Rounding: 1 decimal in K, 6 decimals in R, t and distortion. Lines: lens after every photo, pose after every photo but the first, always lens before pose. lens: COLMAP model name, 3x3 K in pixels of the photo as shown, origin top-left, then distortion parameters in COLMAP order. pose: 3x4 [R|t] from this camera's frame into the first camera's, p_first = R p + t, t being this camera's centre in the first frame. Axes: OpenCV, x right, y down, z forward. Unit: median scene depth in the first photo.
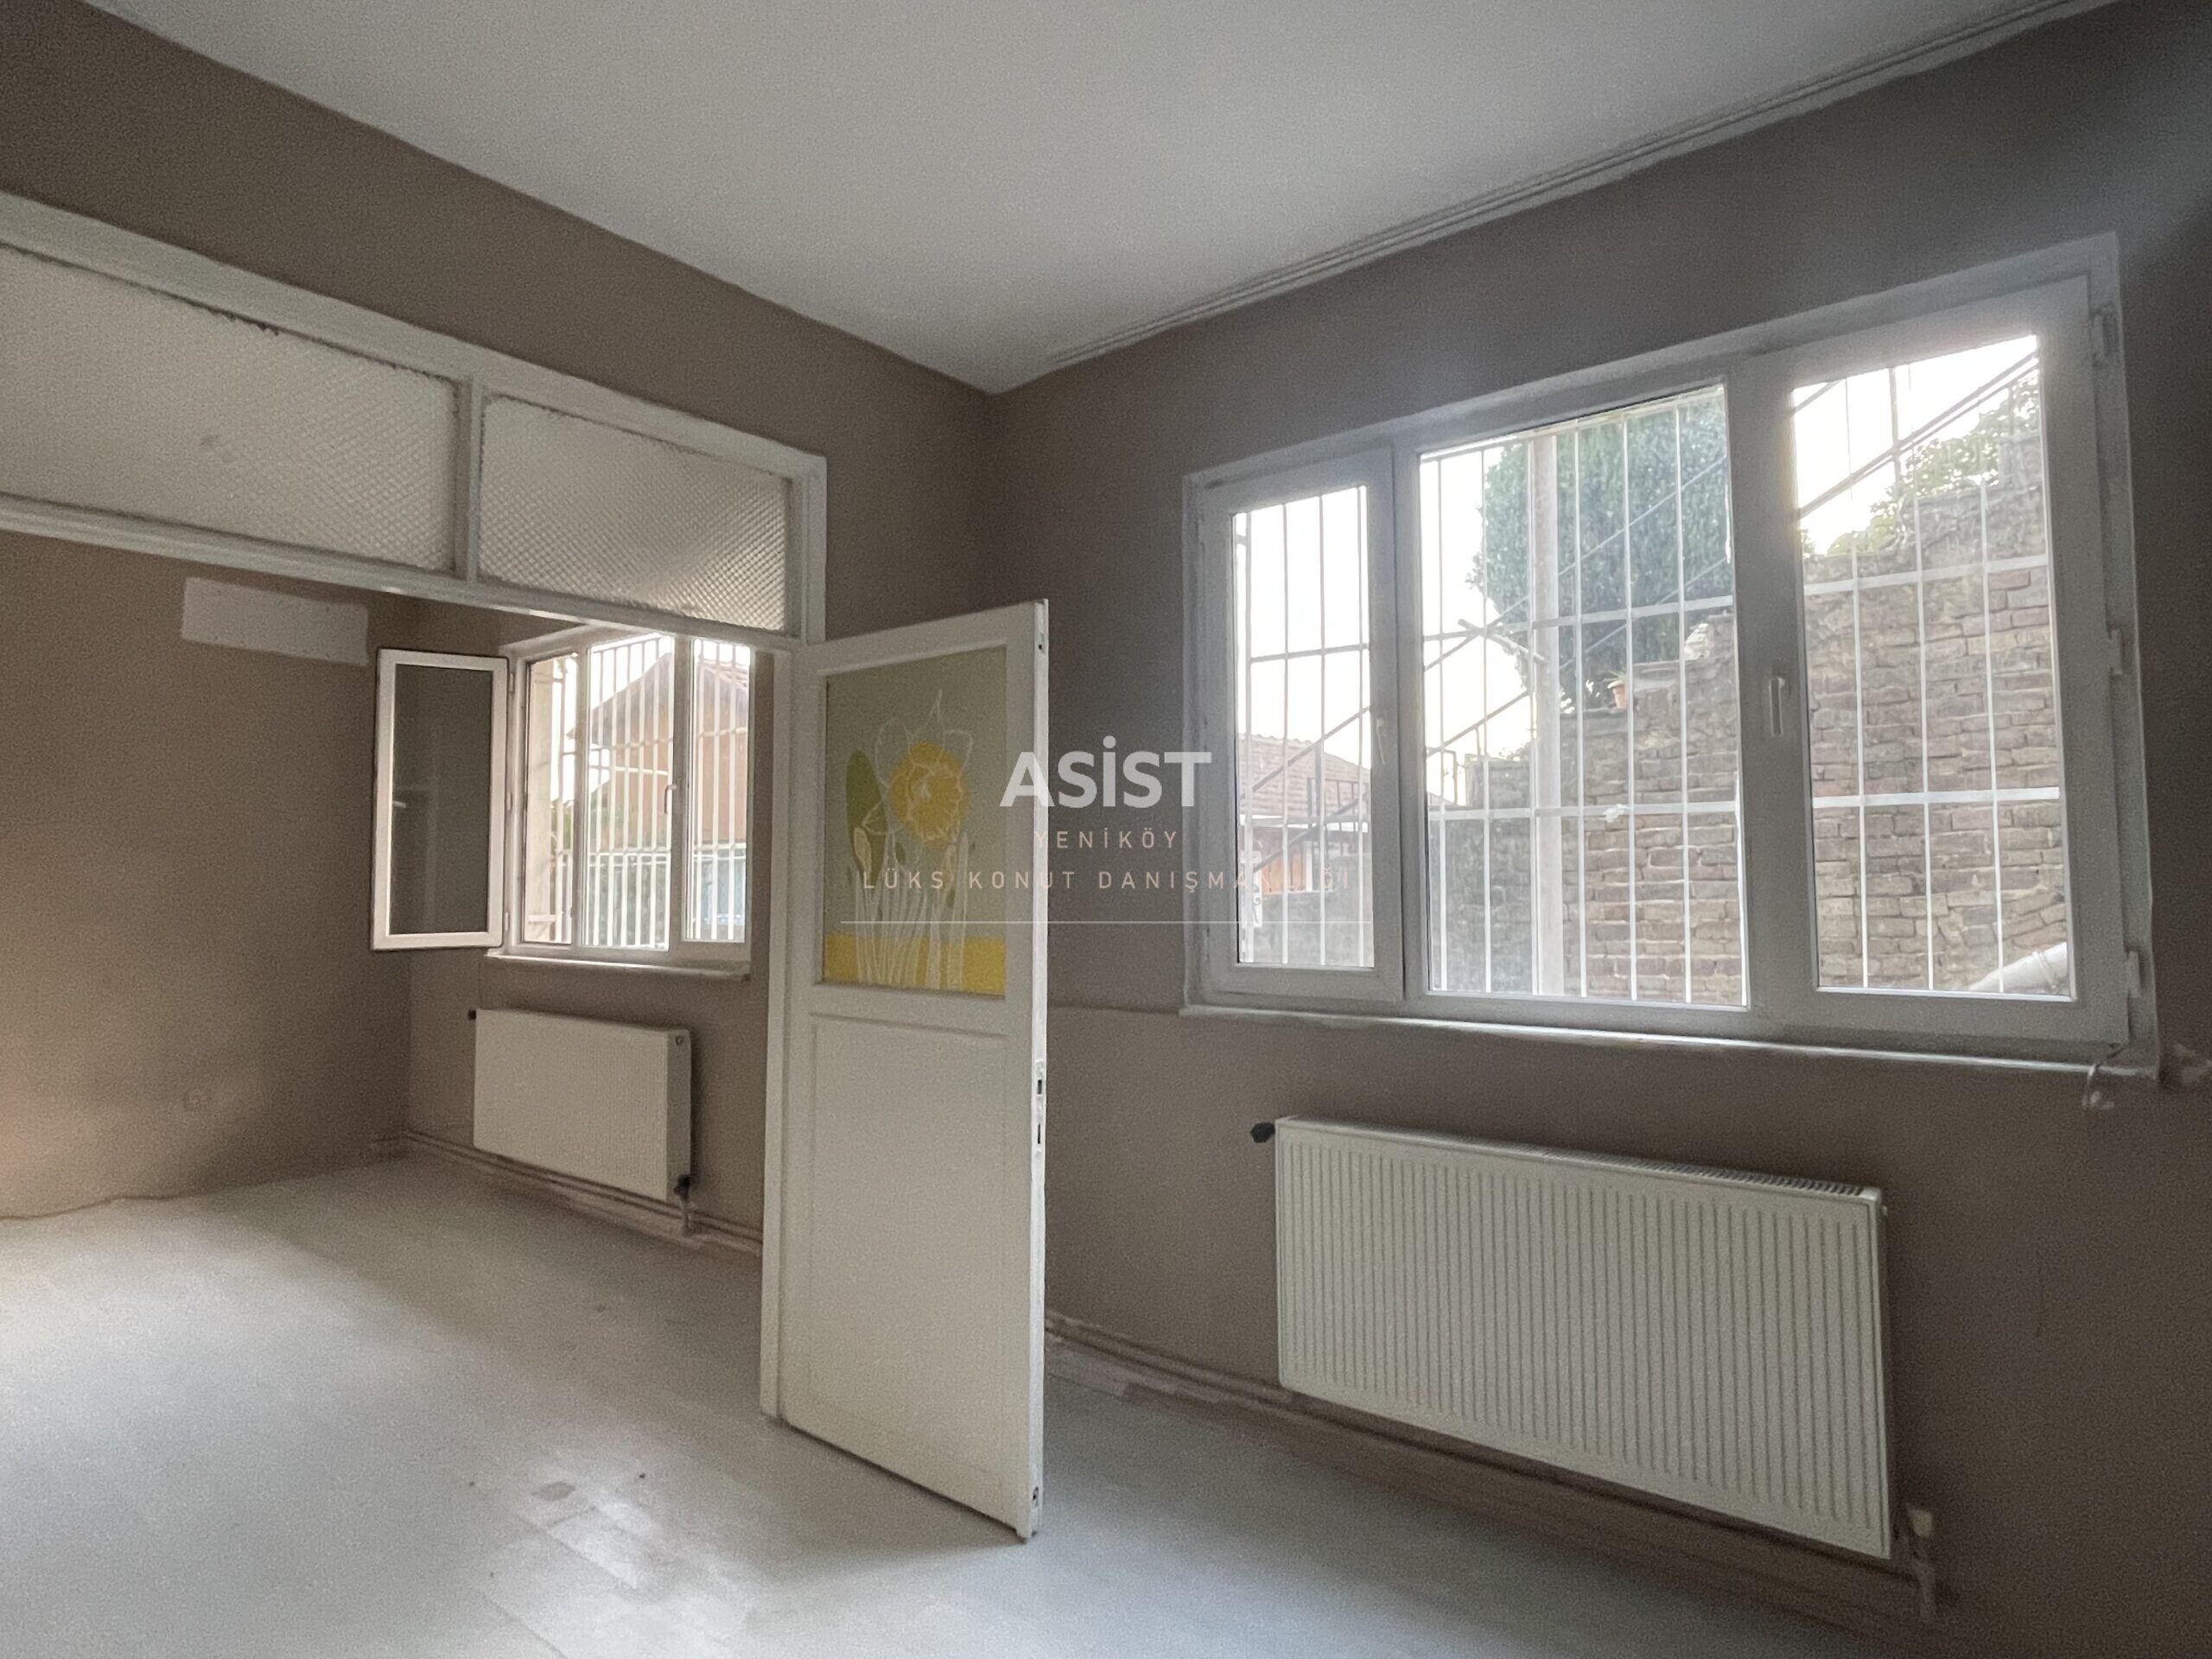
lens RADIAL K [[1263.9, 0, 1116.2], [0, 1263.9, 820.3], [0, 0, 1]] dist [0.006107, -0.004642]
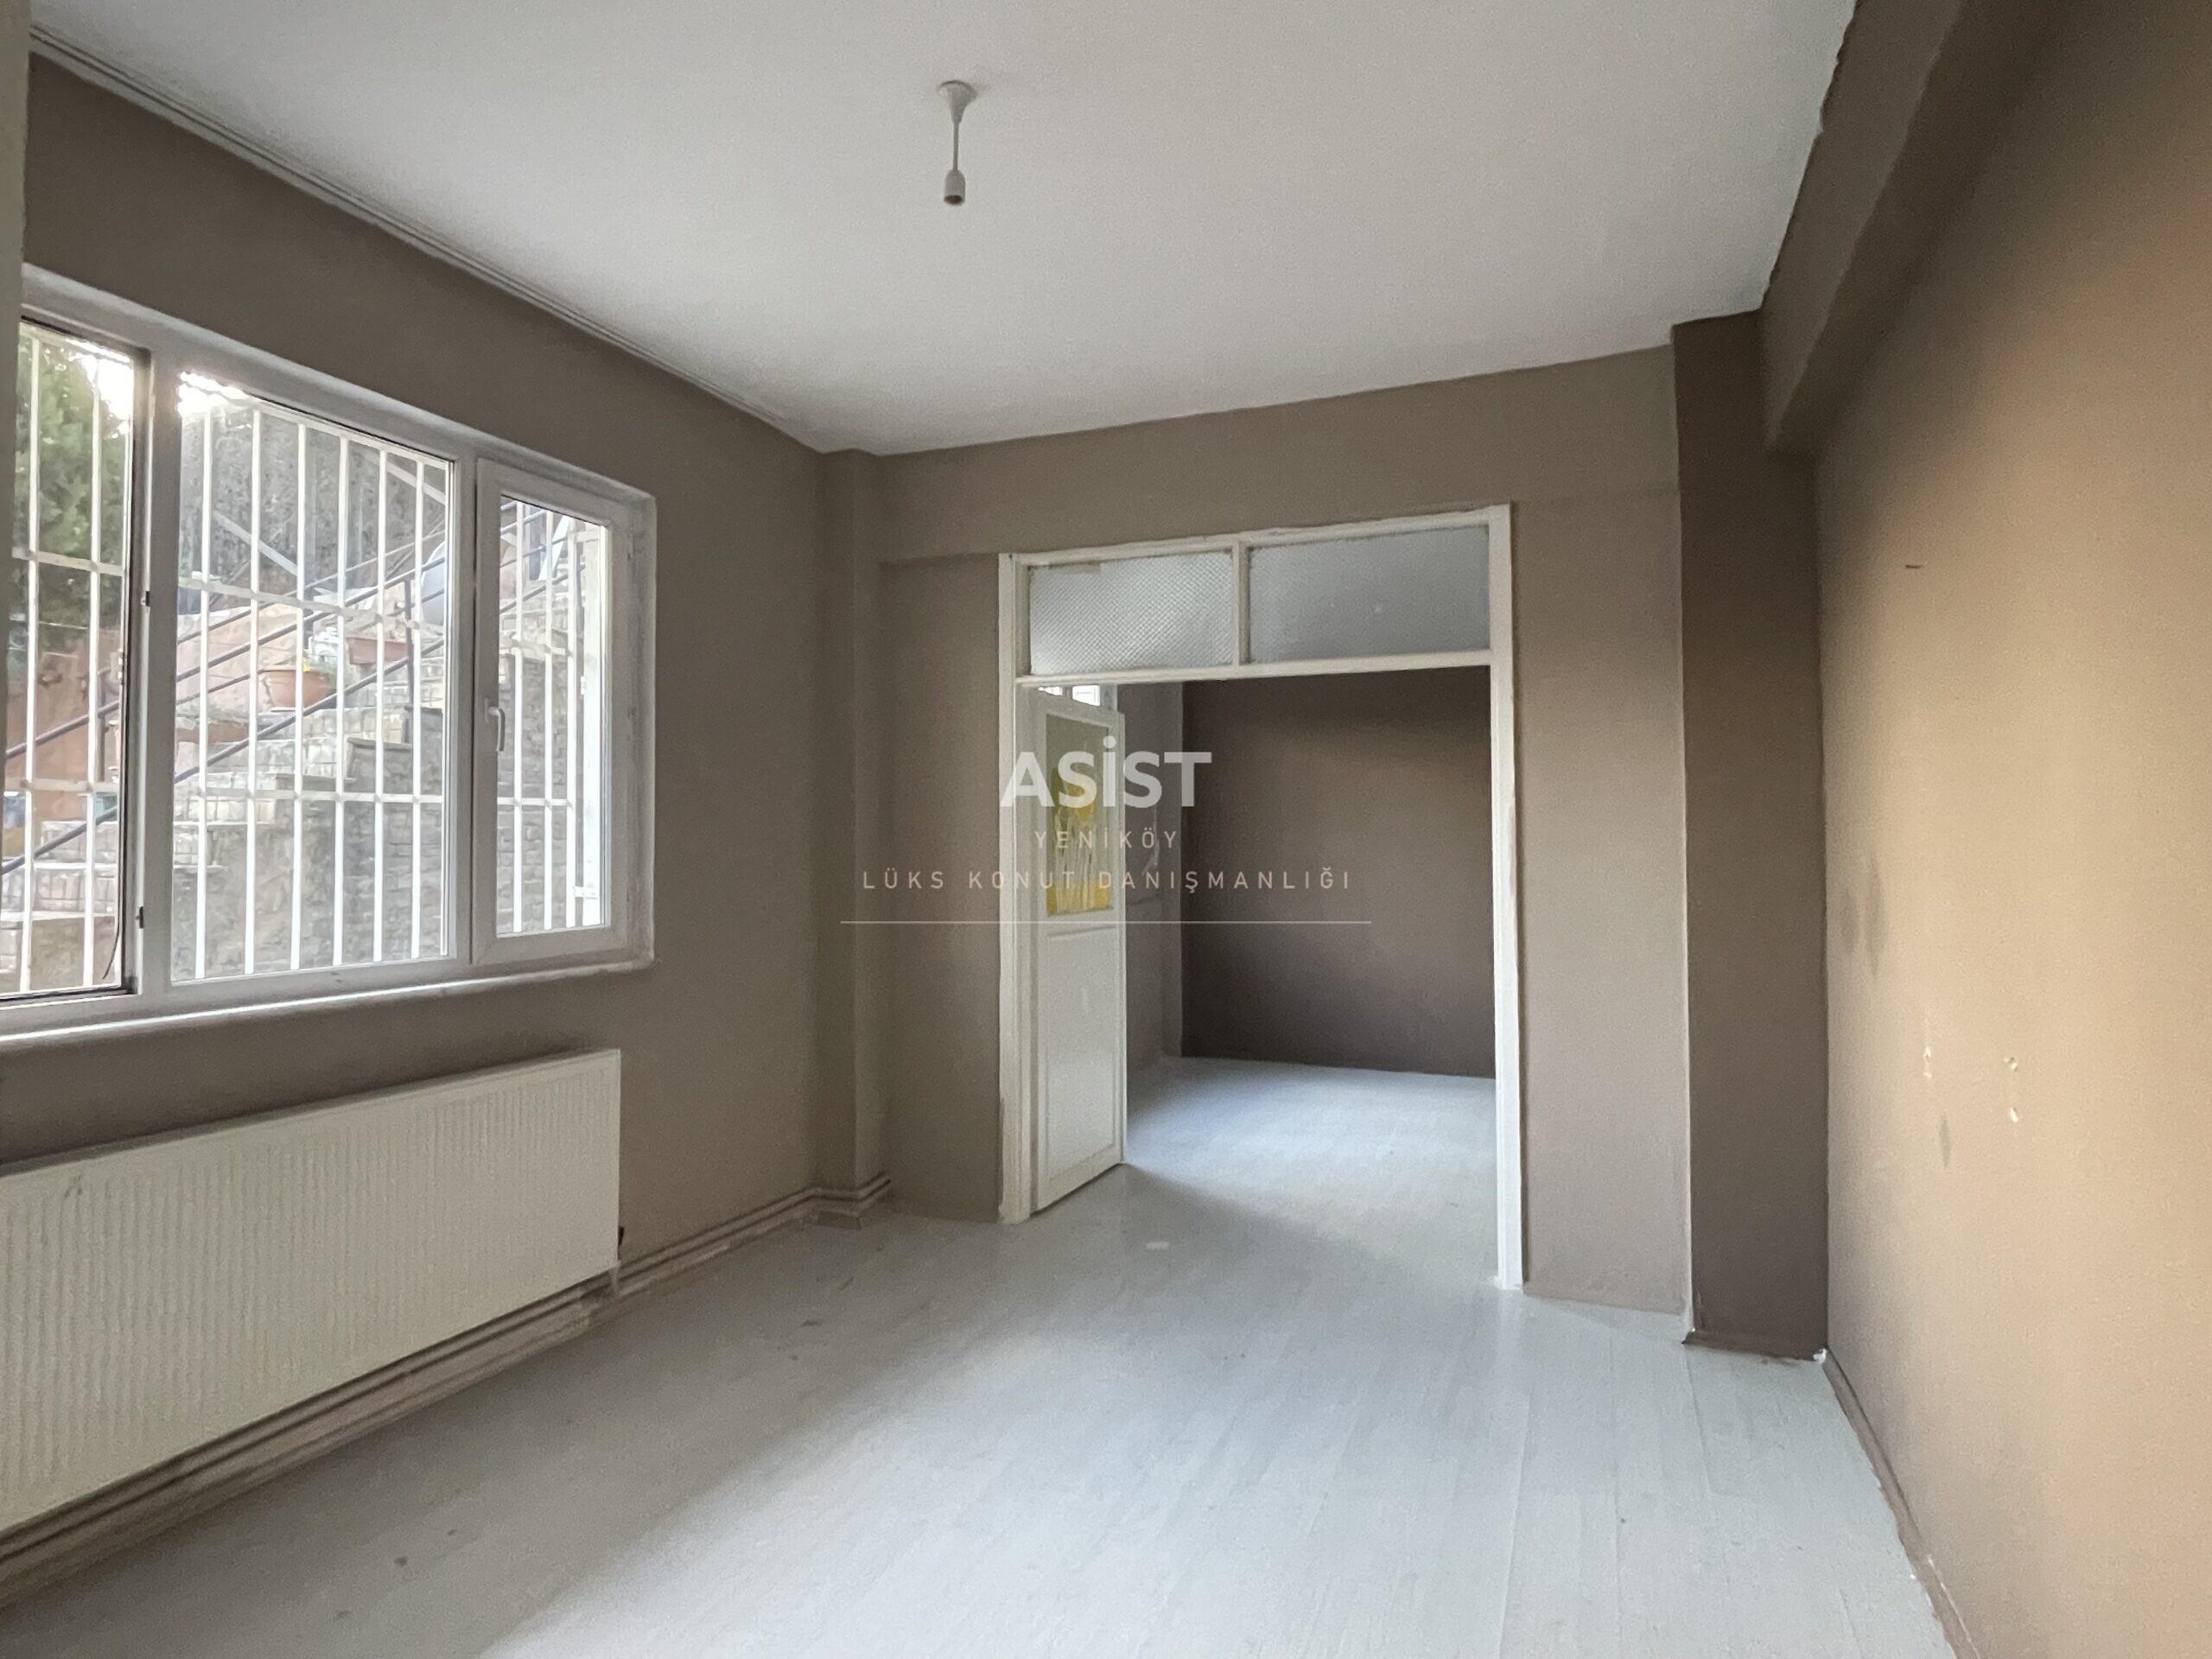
lens RADIAL K [[1263.9, 0, 1113.1], [0, 1263.9, 831.0], [0, 0, 1]] dist [0.006107, -0.004642]
pose [[-0.309987, 0.021853, 0.950490, -1.033634], [-0.044738, 0.998293, -0.037543, 0.045664], [-0.949688, -0.054161, -0.308480, 0.841943]]
